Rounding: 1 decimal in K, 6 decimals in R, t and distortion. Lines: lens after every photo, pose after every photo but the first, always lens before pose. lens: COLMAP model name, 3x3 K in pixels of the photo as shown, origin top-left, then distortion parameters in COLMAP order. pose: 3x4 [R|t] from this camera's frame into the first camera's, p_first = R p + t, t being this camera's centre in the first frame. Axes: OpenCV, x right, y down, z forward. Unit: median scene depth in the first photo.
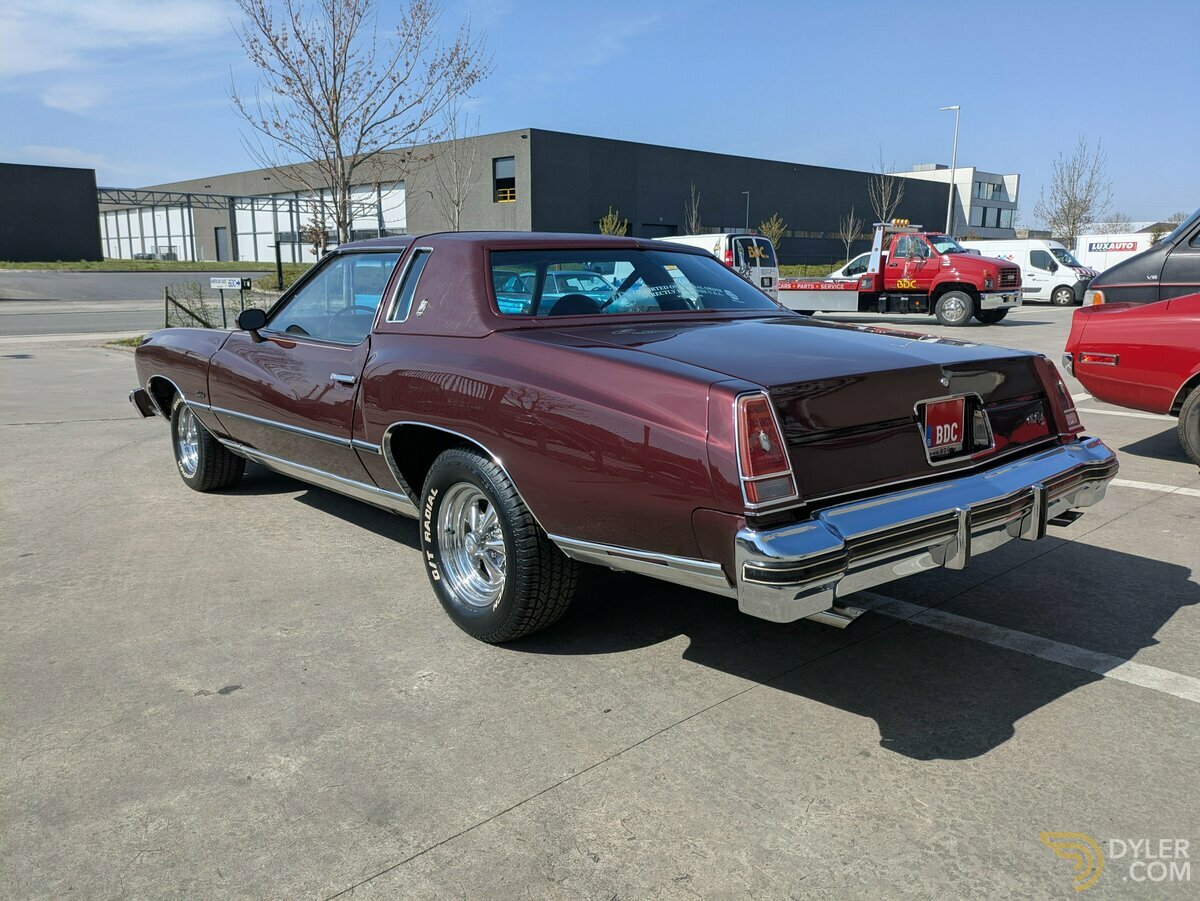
lens RADIAL K [[887.7, 0, 600.0], [0, 887.7, 450.5], [0, 0, 1]] dist [0.050624, -0.046641]
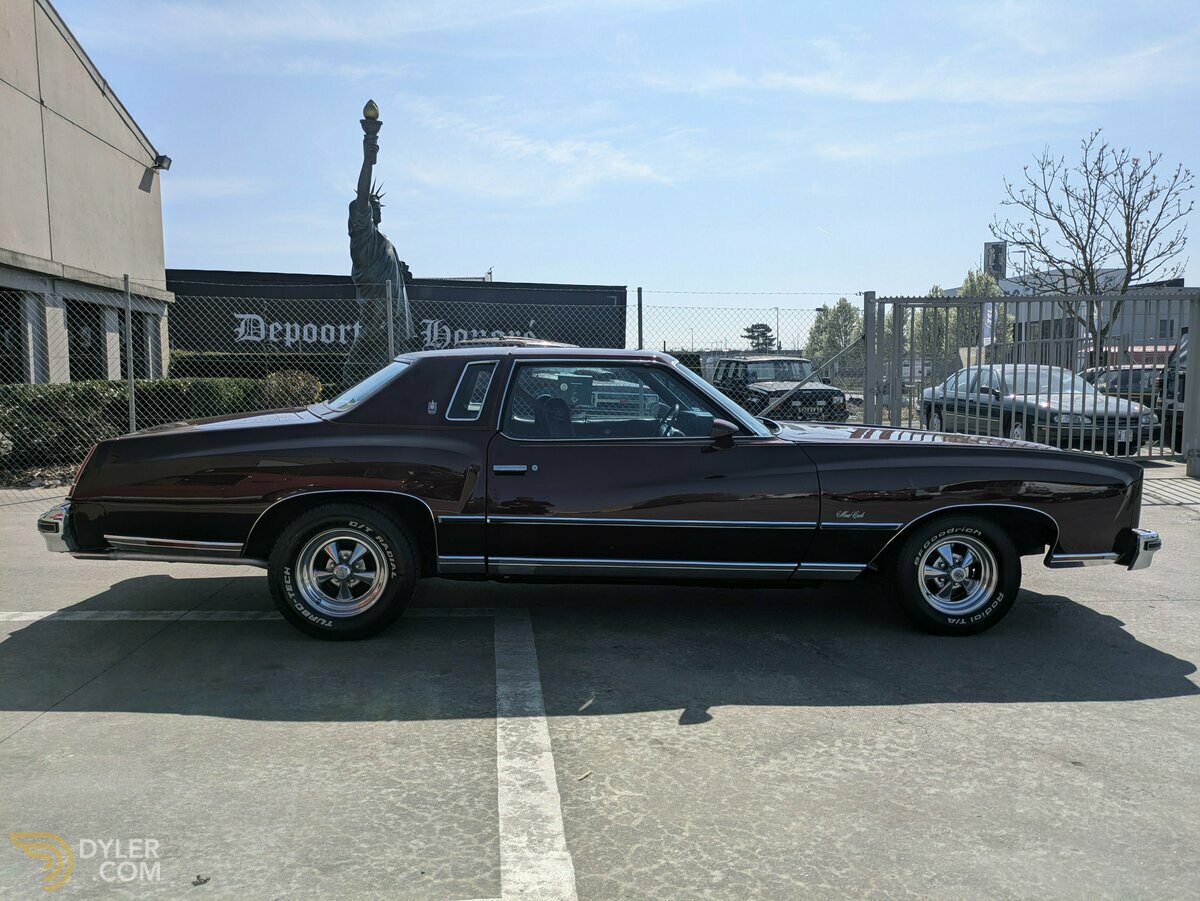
lens RADIAL K [[890.7, 0, 591.8], [0, 890.7, 453.1], [0, 0, 1]] dist [0.044080, -0.036483]
pose [[-0.603778, 0.071099, -0.793975, 1.117780], [-0.158490, 0.965423, 0.206976, -0.481538], [0.781238, 0.250805, -0.571633, 2.341391]]
